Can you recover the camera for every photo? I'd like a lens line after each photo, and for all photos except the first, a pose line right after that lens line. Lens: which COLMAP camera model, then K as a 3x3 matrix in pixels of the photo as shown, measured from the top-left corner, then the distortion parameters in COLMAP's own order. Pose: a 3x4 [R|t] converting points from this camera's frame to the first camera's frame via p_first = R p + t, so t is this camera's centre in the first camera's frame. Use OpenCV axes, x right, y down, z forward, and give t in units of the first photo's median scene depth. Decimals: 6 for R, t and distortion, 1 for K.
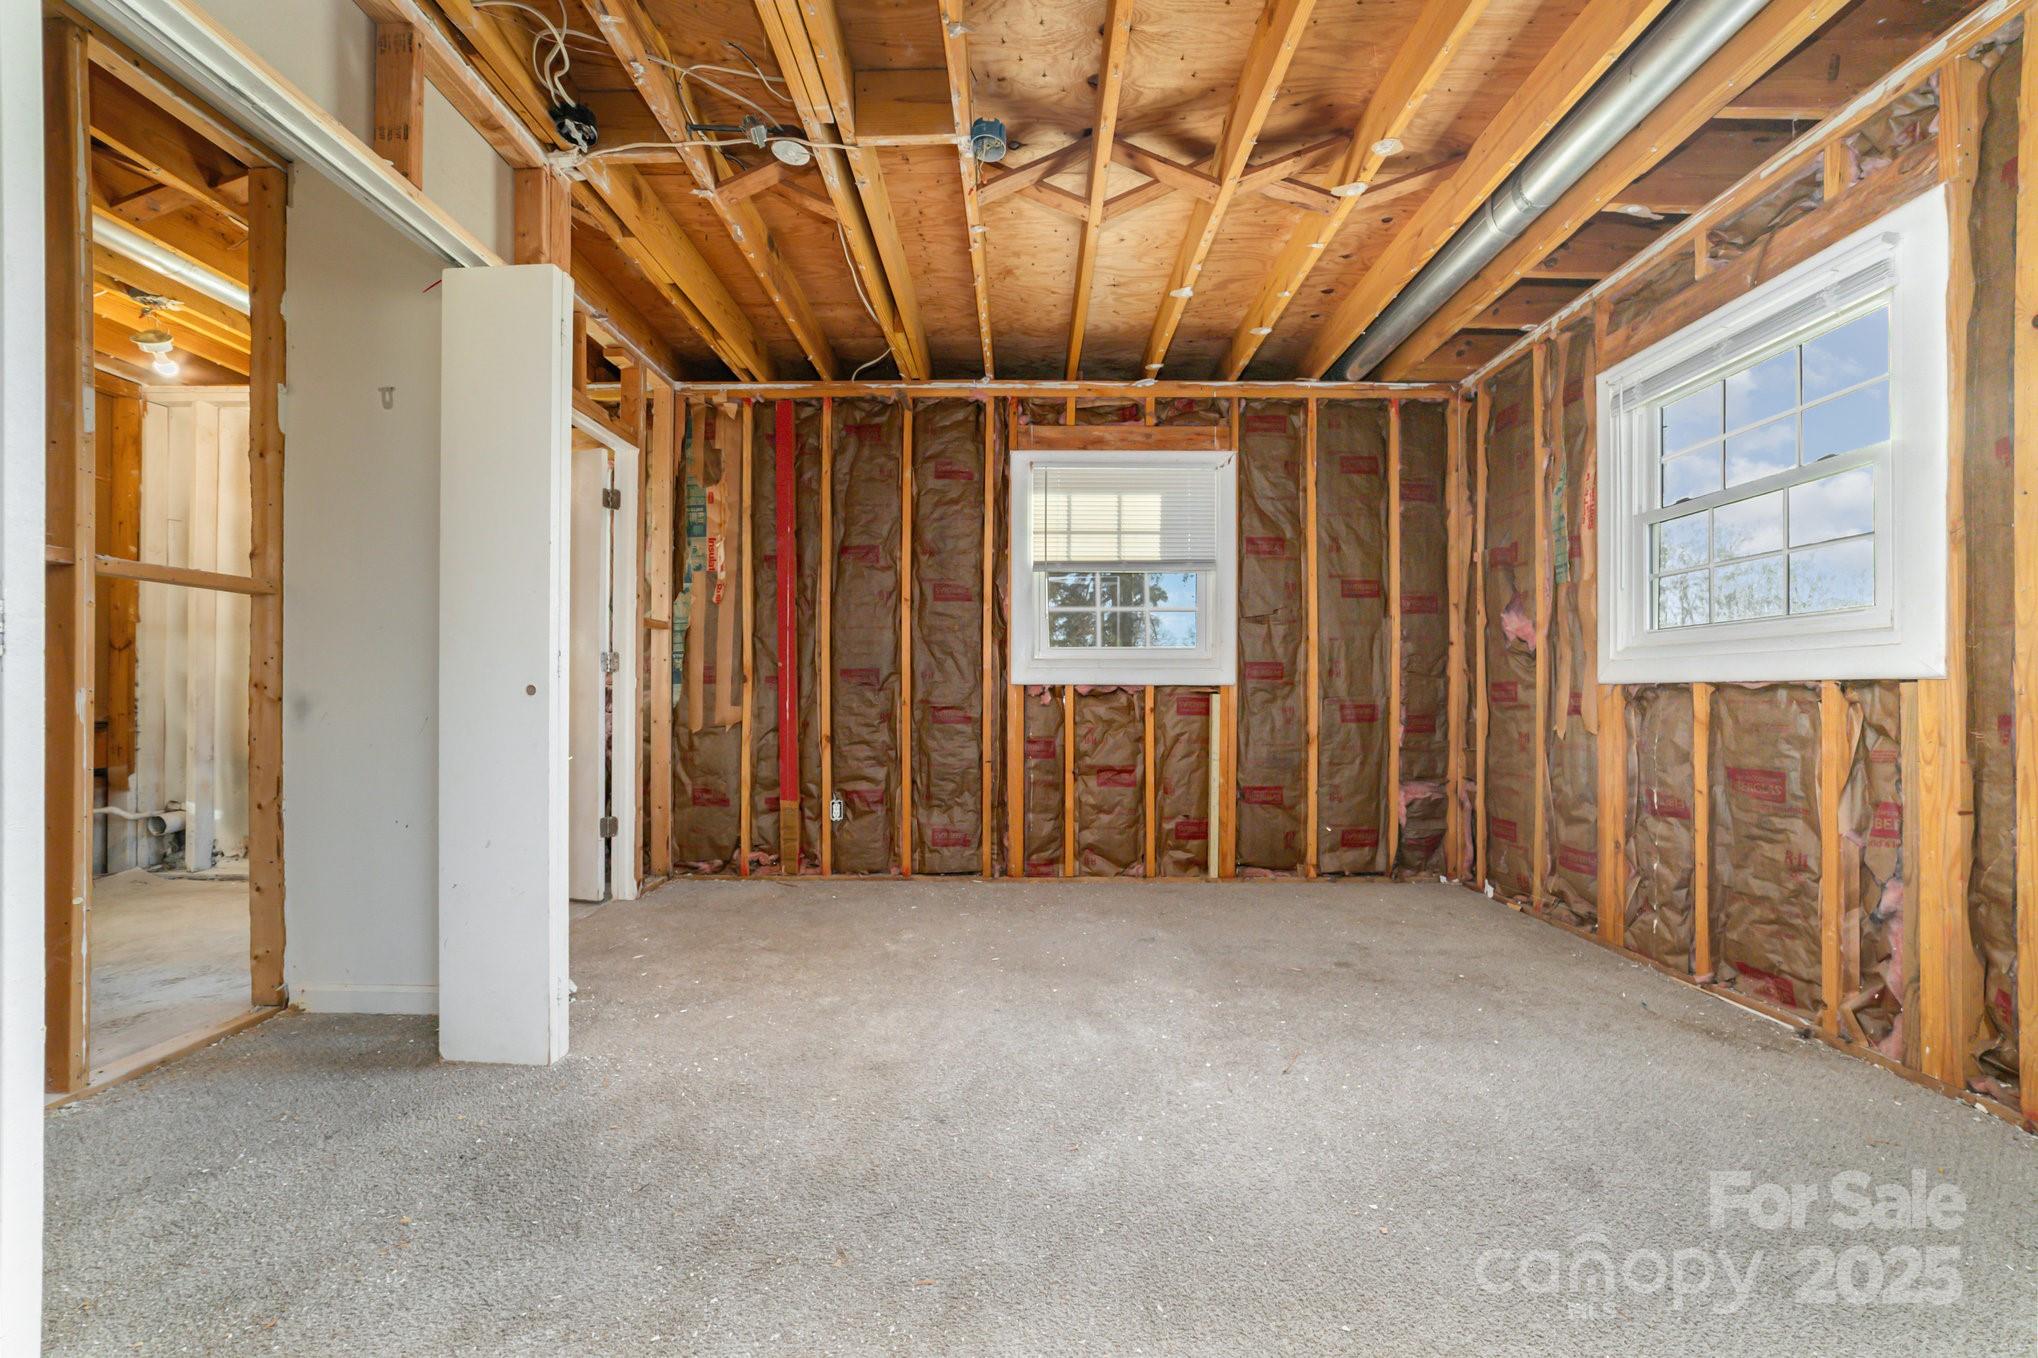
lens RADIAL K [[787.3, 0, 1026.1], [0, 787.3, 690.0], [0, 0, 1]] dist [-0.013327, -0.000100]
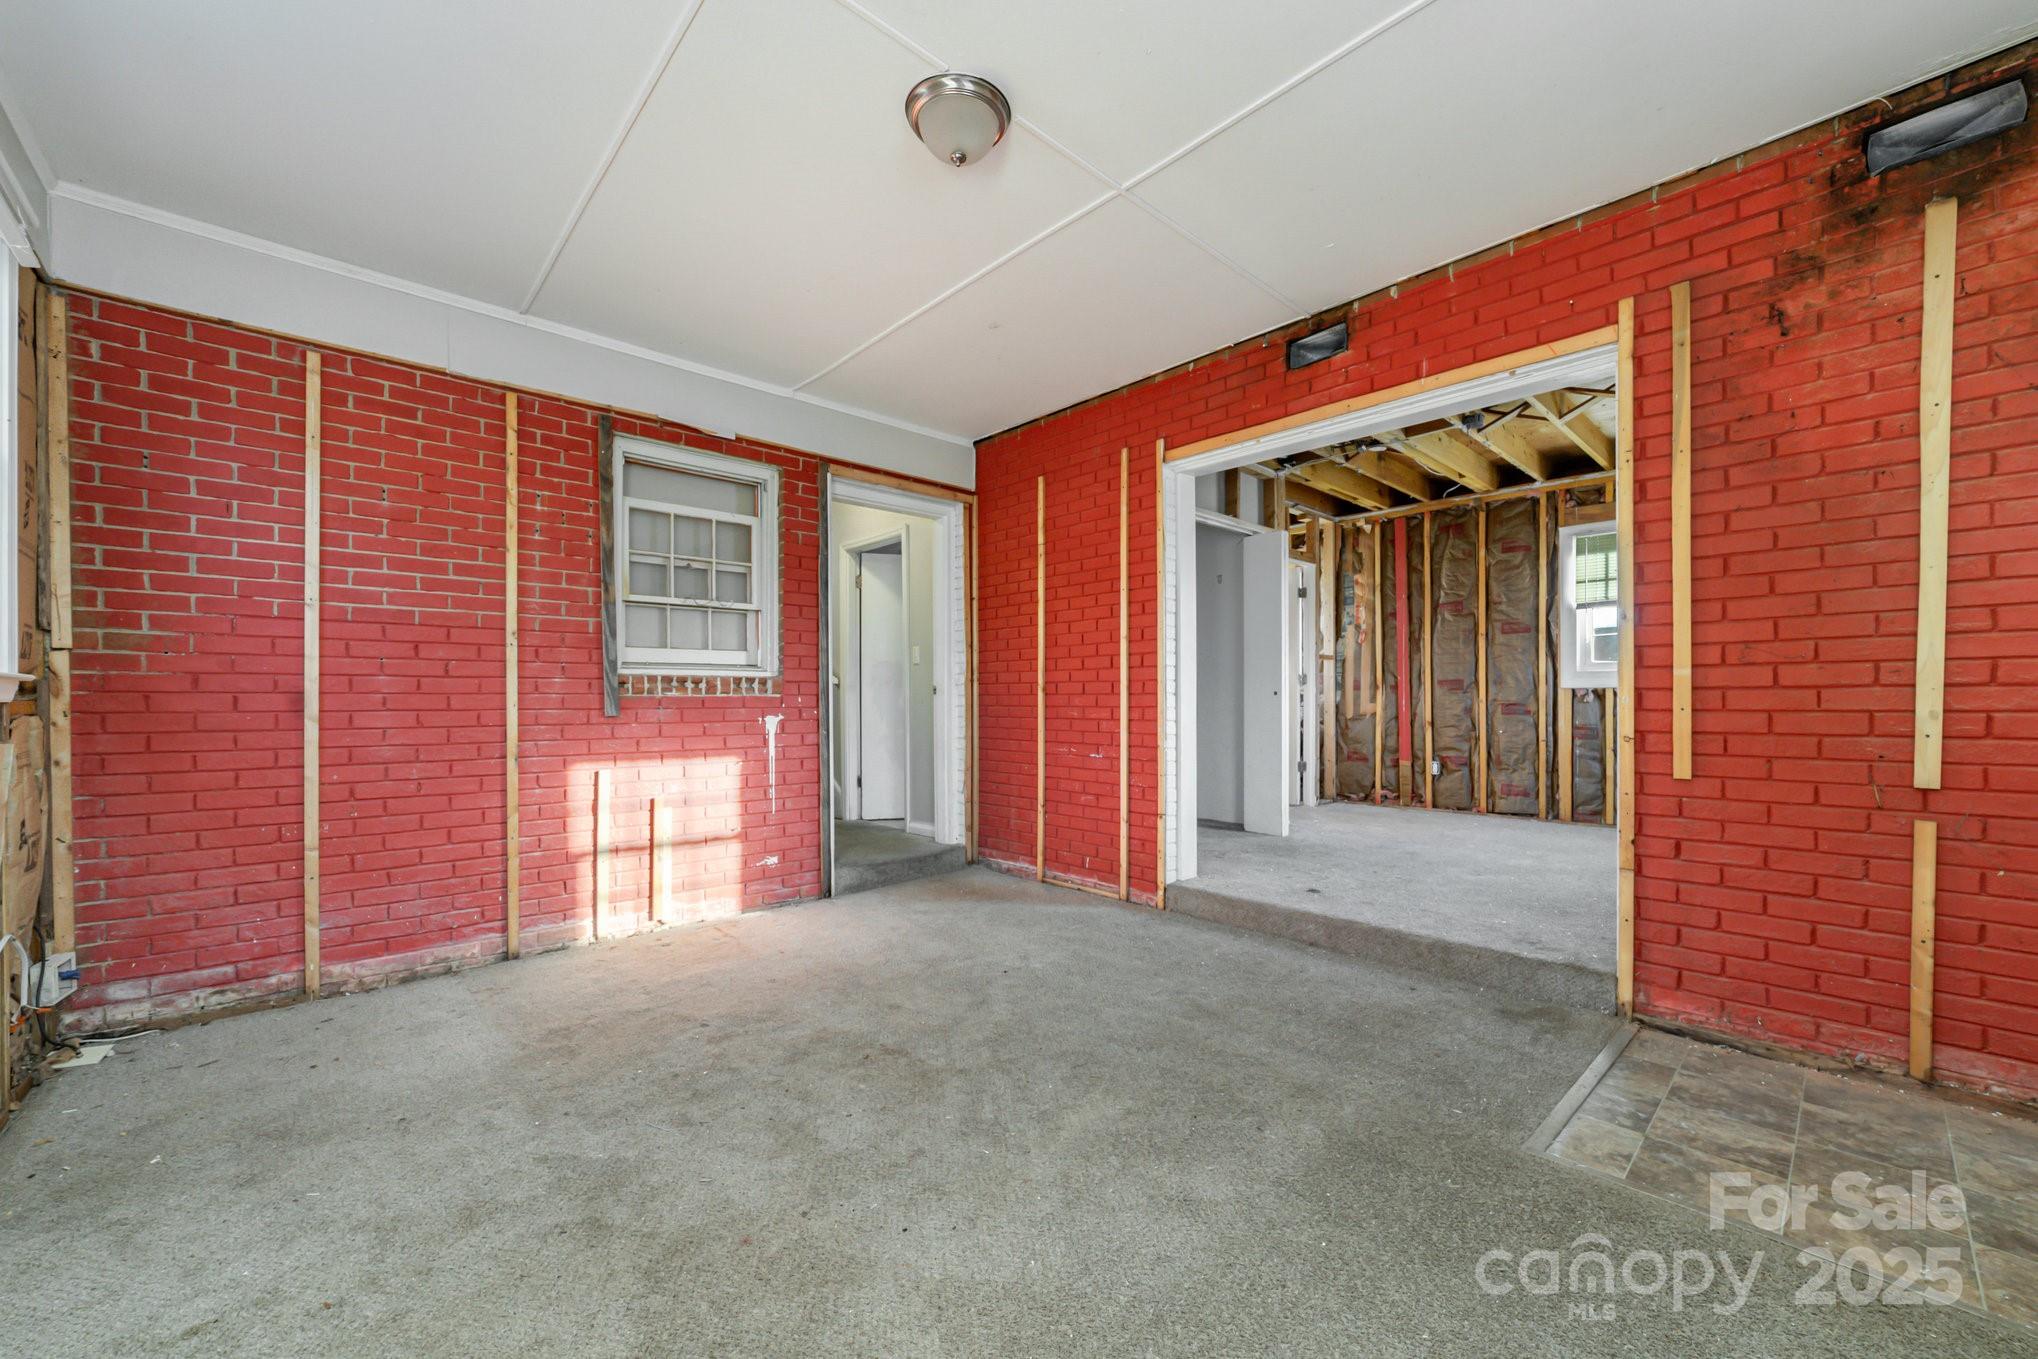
lens RADIAL K [[787.3, 0, 1022.5], [0, 787.3, 697.2], [0, 0, 1]] dist [-0.013327, -0.000100]
pose [[0.677827, -0.004757, -0.735206, 0.365490], [0.006357, 0.999980, -0.000609, 0.003382], [0.735194, -0.004261, 0.677843, -0.702598]]
